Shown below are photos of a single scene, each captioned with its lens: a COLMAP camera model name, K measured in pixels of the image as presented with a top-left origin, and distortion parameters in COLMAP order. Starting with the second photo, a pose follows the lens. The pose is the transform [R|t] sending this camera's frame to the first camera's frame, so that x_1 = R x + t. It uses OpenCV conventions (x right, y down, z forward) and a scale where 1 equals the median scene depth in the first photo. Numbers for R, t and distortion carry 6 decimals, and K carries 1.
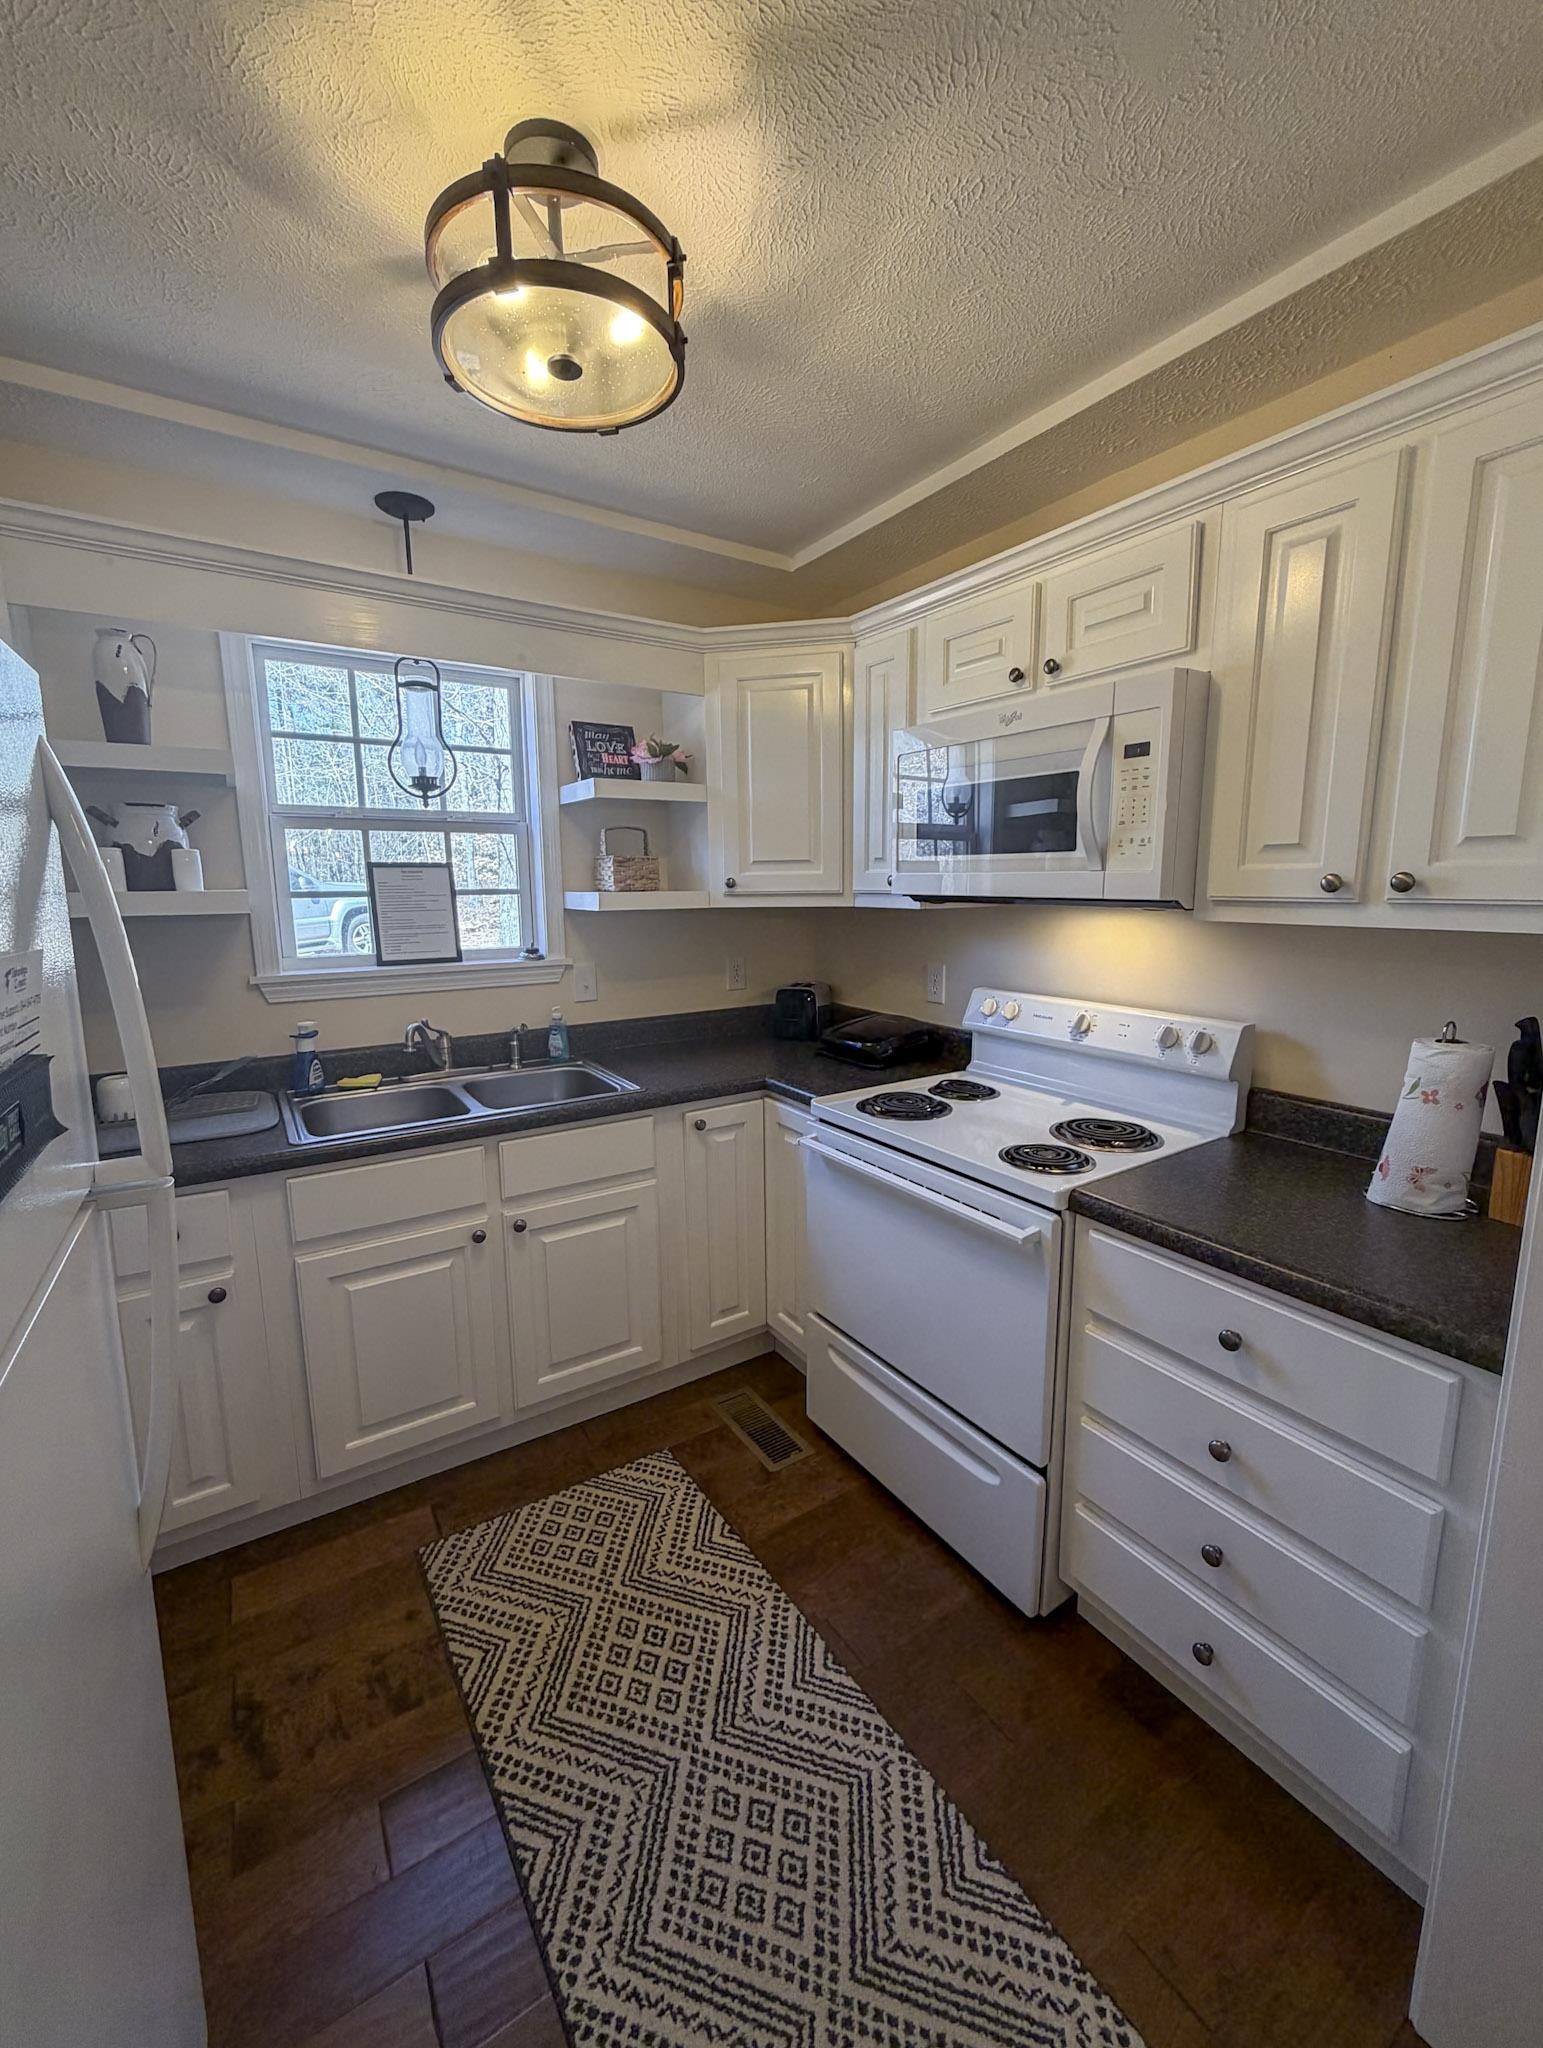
lens RADIAL K [[821.8, 0, 771.1], [0, 821.8, 1019.4], [0, 0, 1]] dist [0.000378, -0.000409]
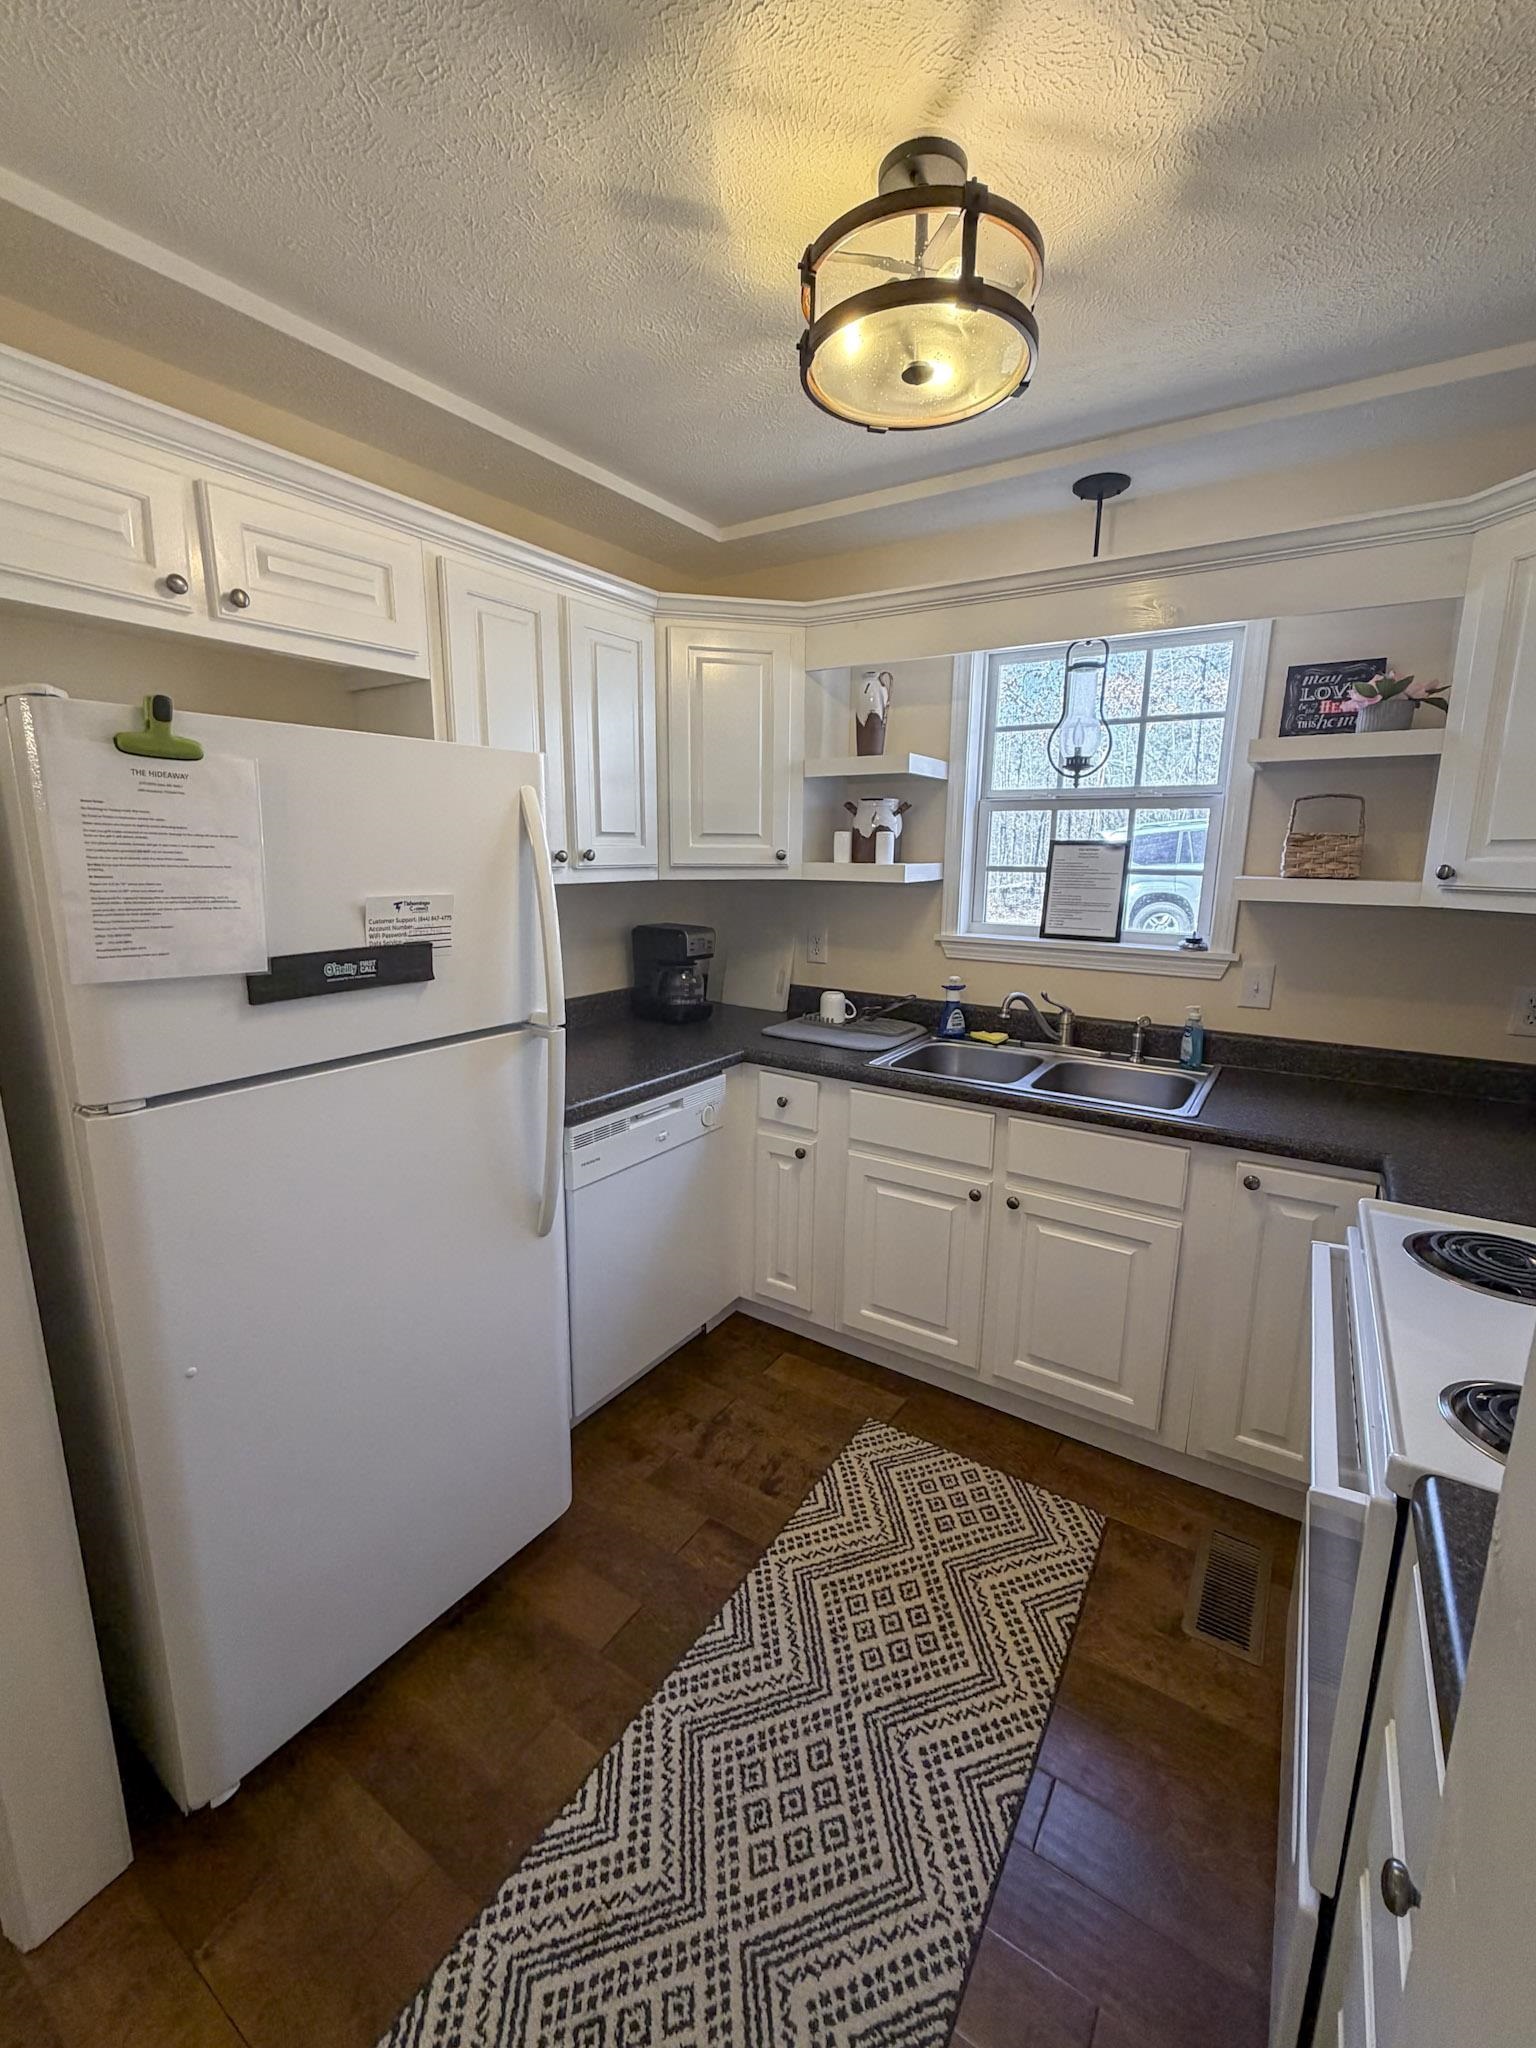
lens RADIAL K [[843.1, 0, 769.2], [0, 843.1, 1019.4], [0, 0, 1]] dist [-0.002317, 0.000135]
pose [[0.409812, 0.191942, -0.891747, 0.551063], [-0.163964, 0.977188, 0.134981, -0.074168], [0.897313, 0.090898, 0.431935, 0.314277]]
